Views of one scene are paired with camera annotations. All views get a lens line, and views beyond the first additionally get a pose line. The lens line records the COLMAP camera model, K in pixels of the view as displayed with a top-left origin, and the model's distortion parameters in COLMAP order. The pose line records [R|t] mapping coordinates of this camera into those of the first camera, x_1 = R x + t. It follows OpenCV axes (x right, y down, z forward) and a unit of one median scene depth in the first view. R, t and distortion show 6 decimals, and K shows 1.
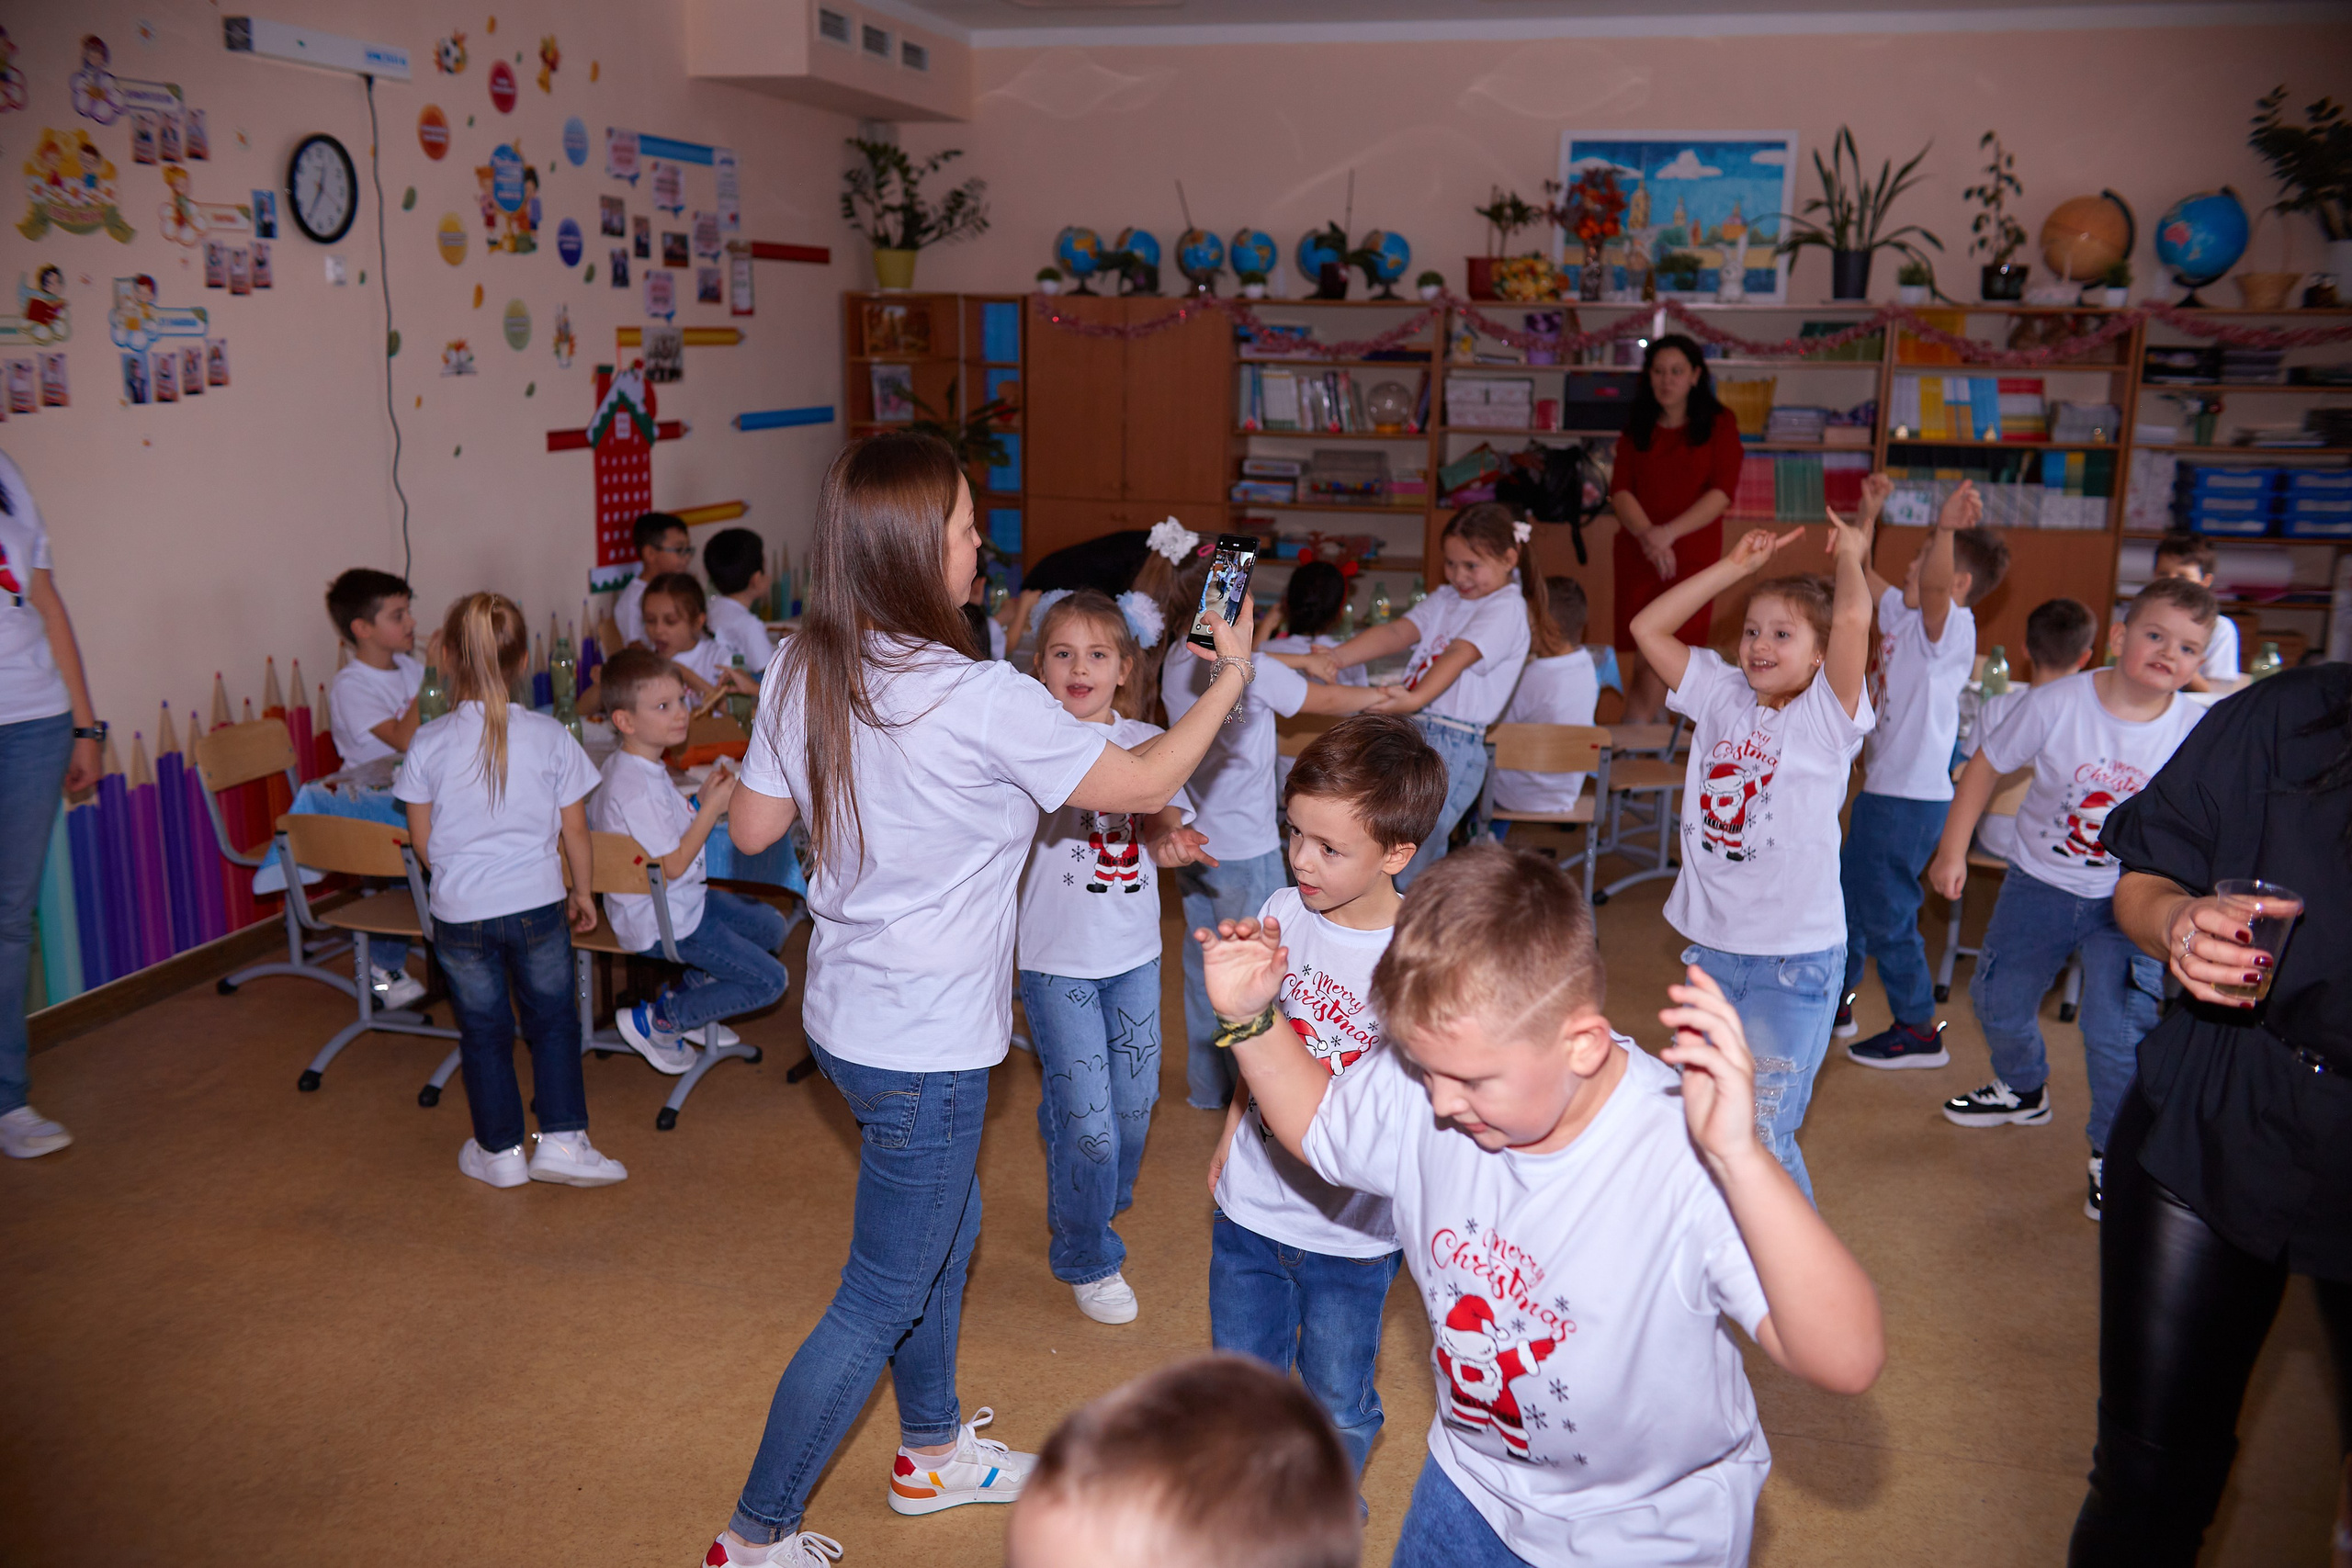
lens RADIAL K [[2057.9, 0, 1175.2], [0, 2057.9, 788.1], [0, 0, 1]] dist [-0.013362, 0.031759]
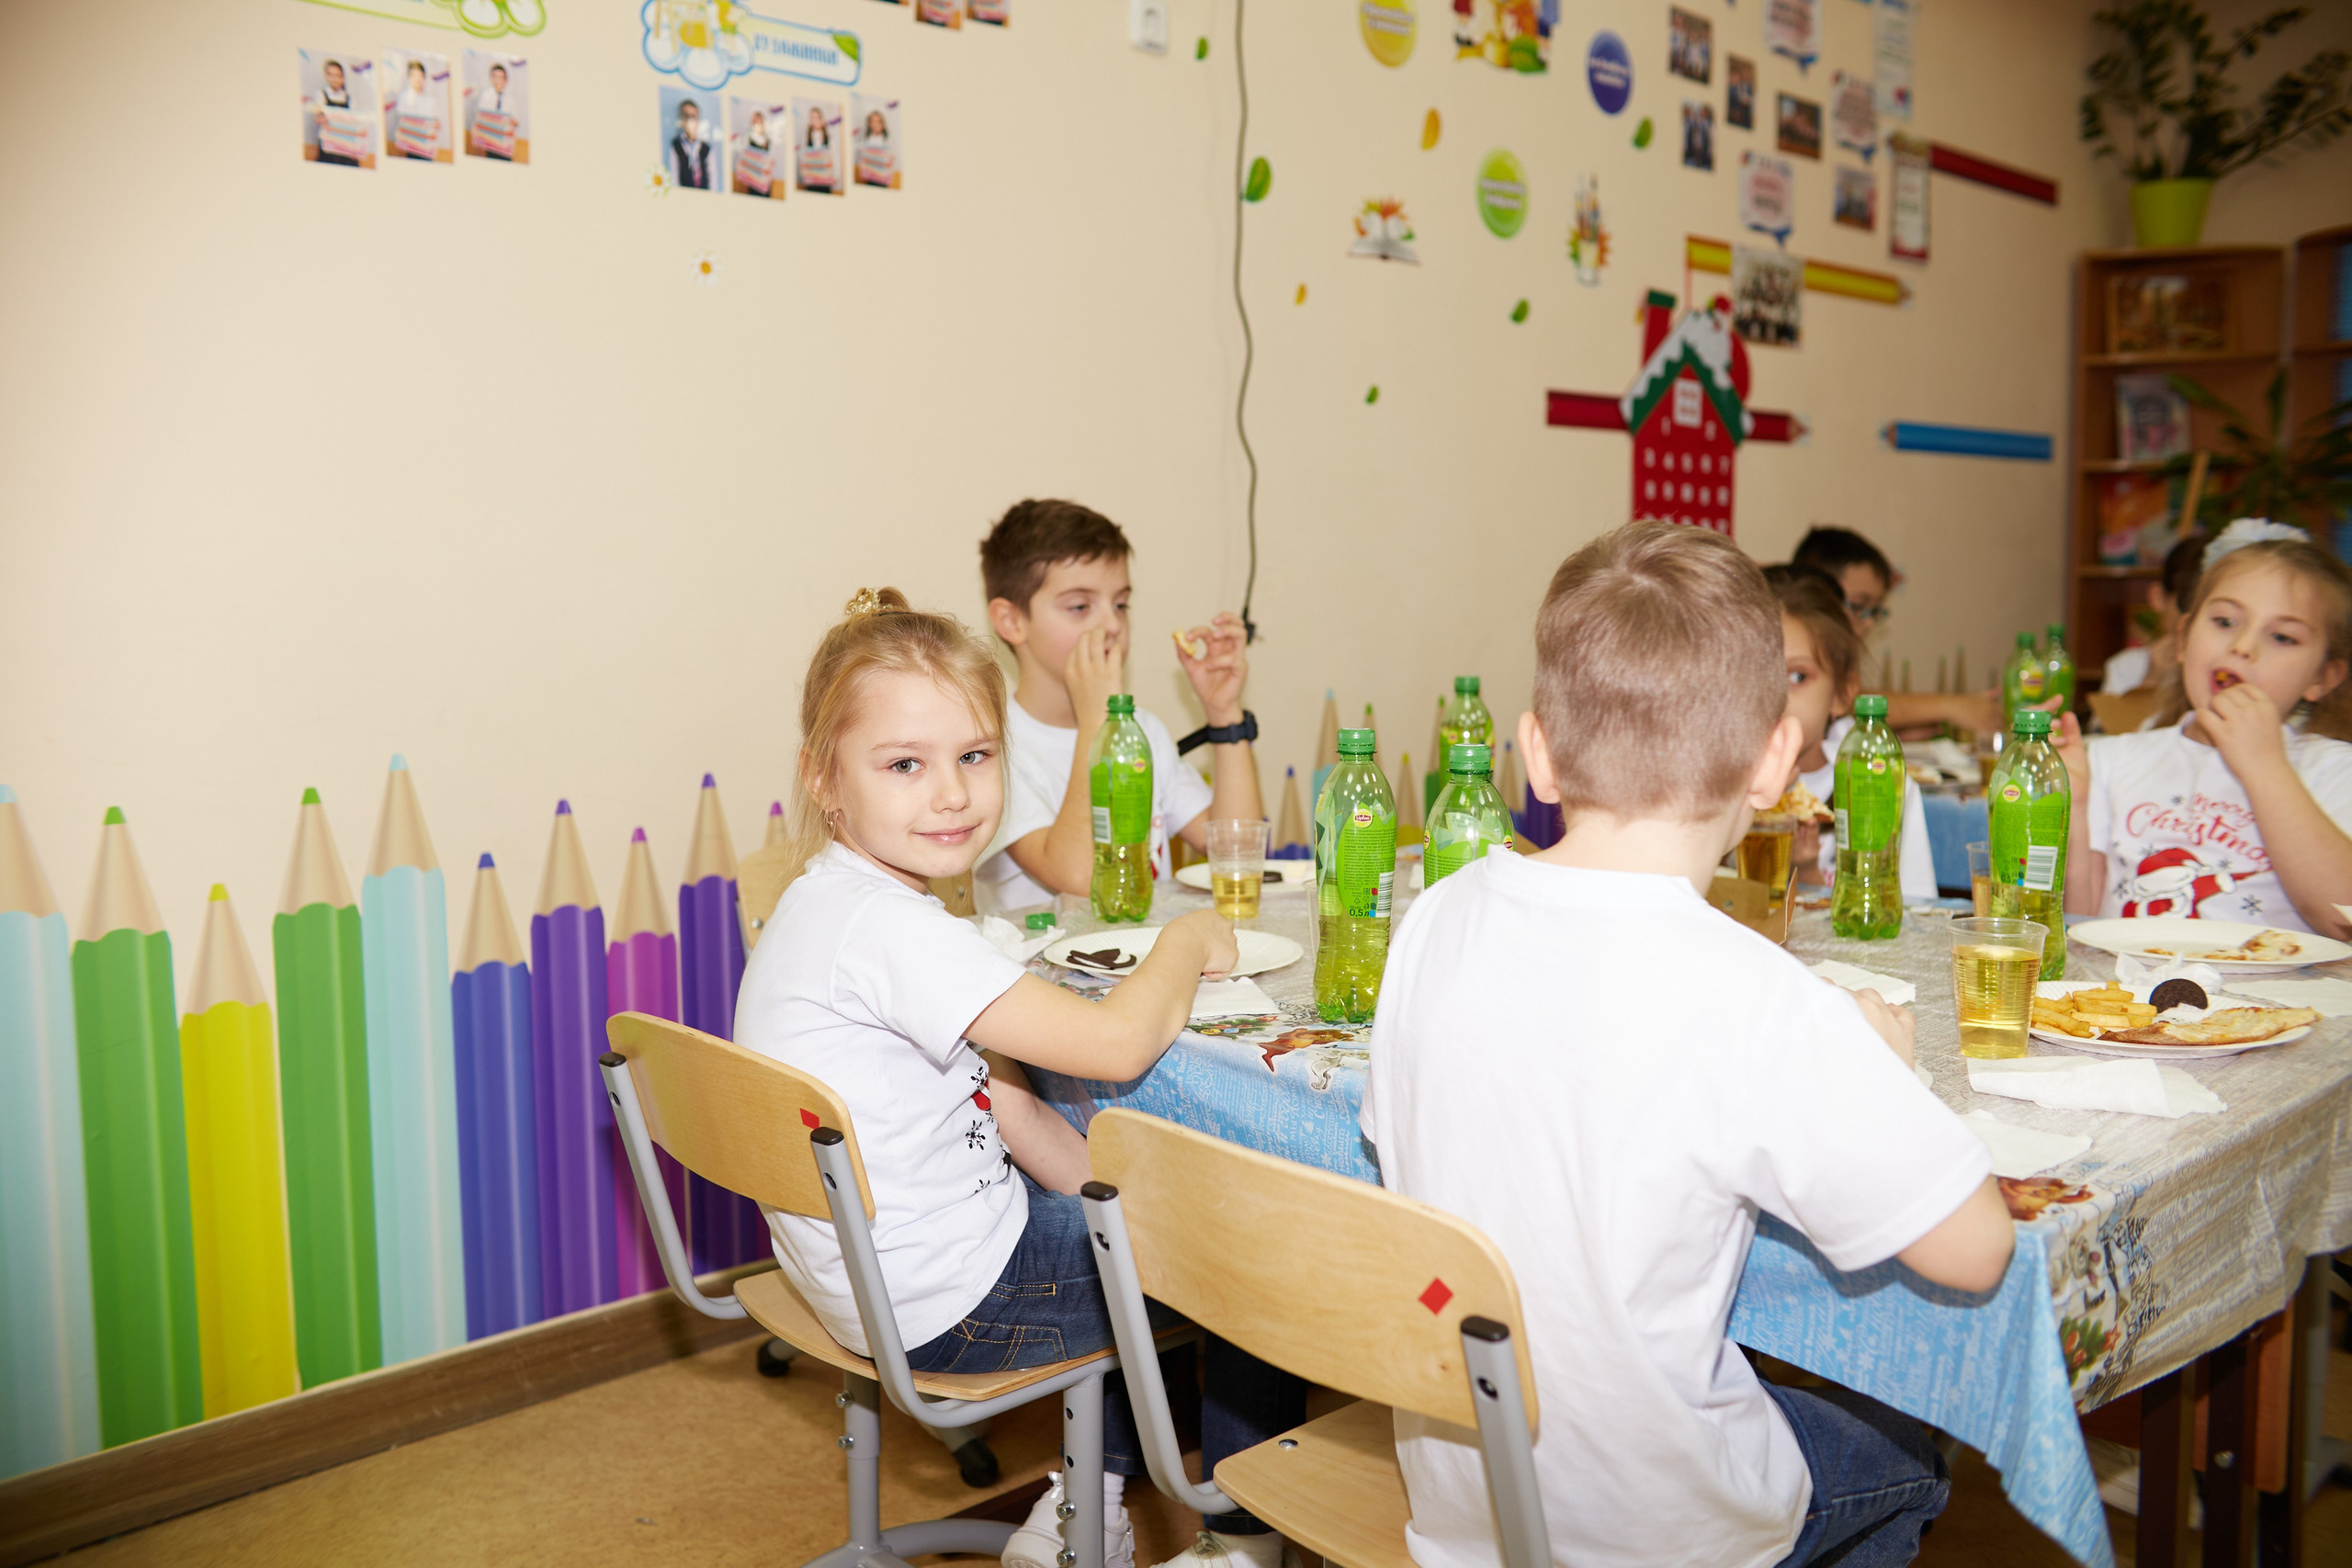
lens RADIAL K [[2057.9, 0, 1186.0], [0, 2057.9, 778.4], [0, 0, 1]] dist [-0.013362, 0.031759]
pose [[0.861783, 0.025484, -0.506636, -0.090589], [-0.087799, 0.991158, -0.099489, -0.000890], [0.499621, 0.130220, 0.856400, 0.430250]]
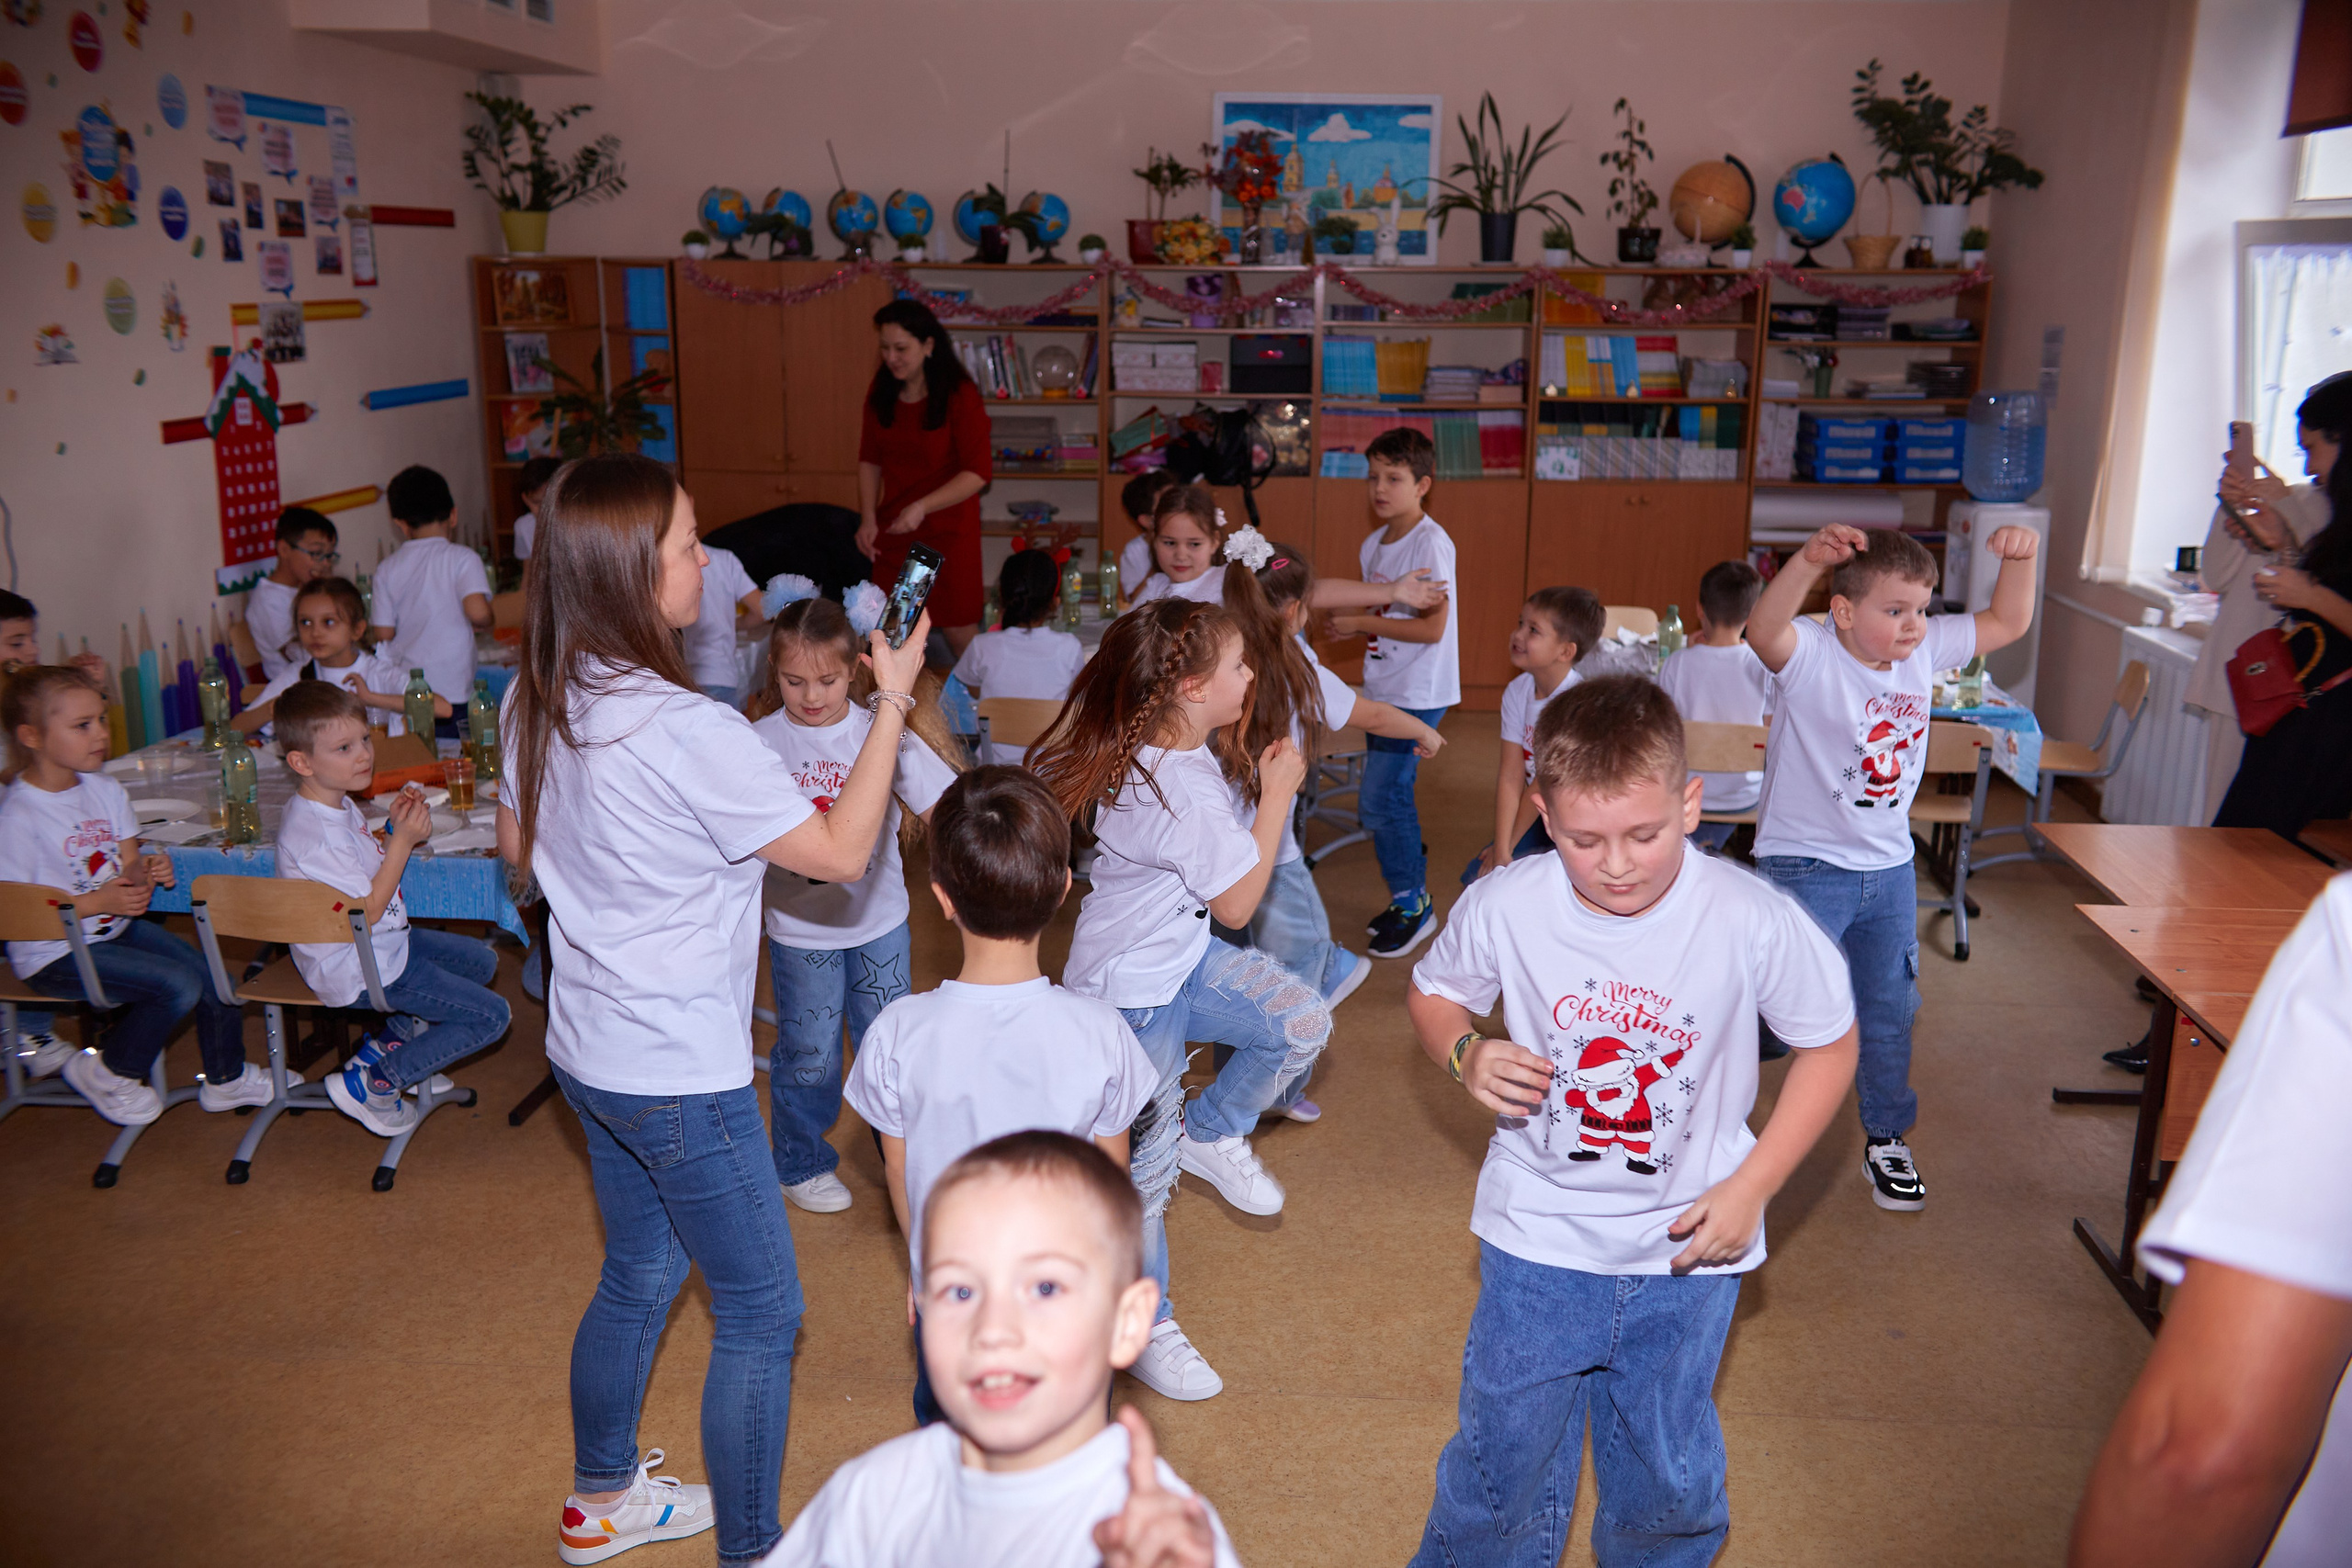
lens RADIAL K [[2057.9, 0, 1186.1], [0, 2057.9, 783.0], [0, 0, 1]] dist [-0.013362, 0.031759]
pose [[0.981548, -0.052682, 0.183816, -0.030906], [0.047617, 0.998357, 0.031866, -0.018427], [-0.185193, -0.022525, 0.982444, 0.011731]]
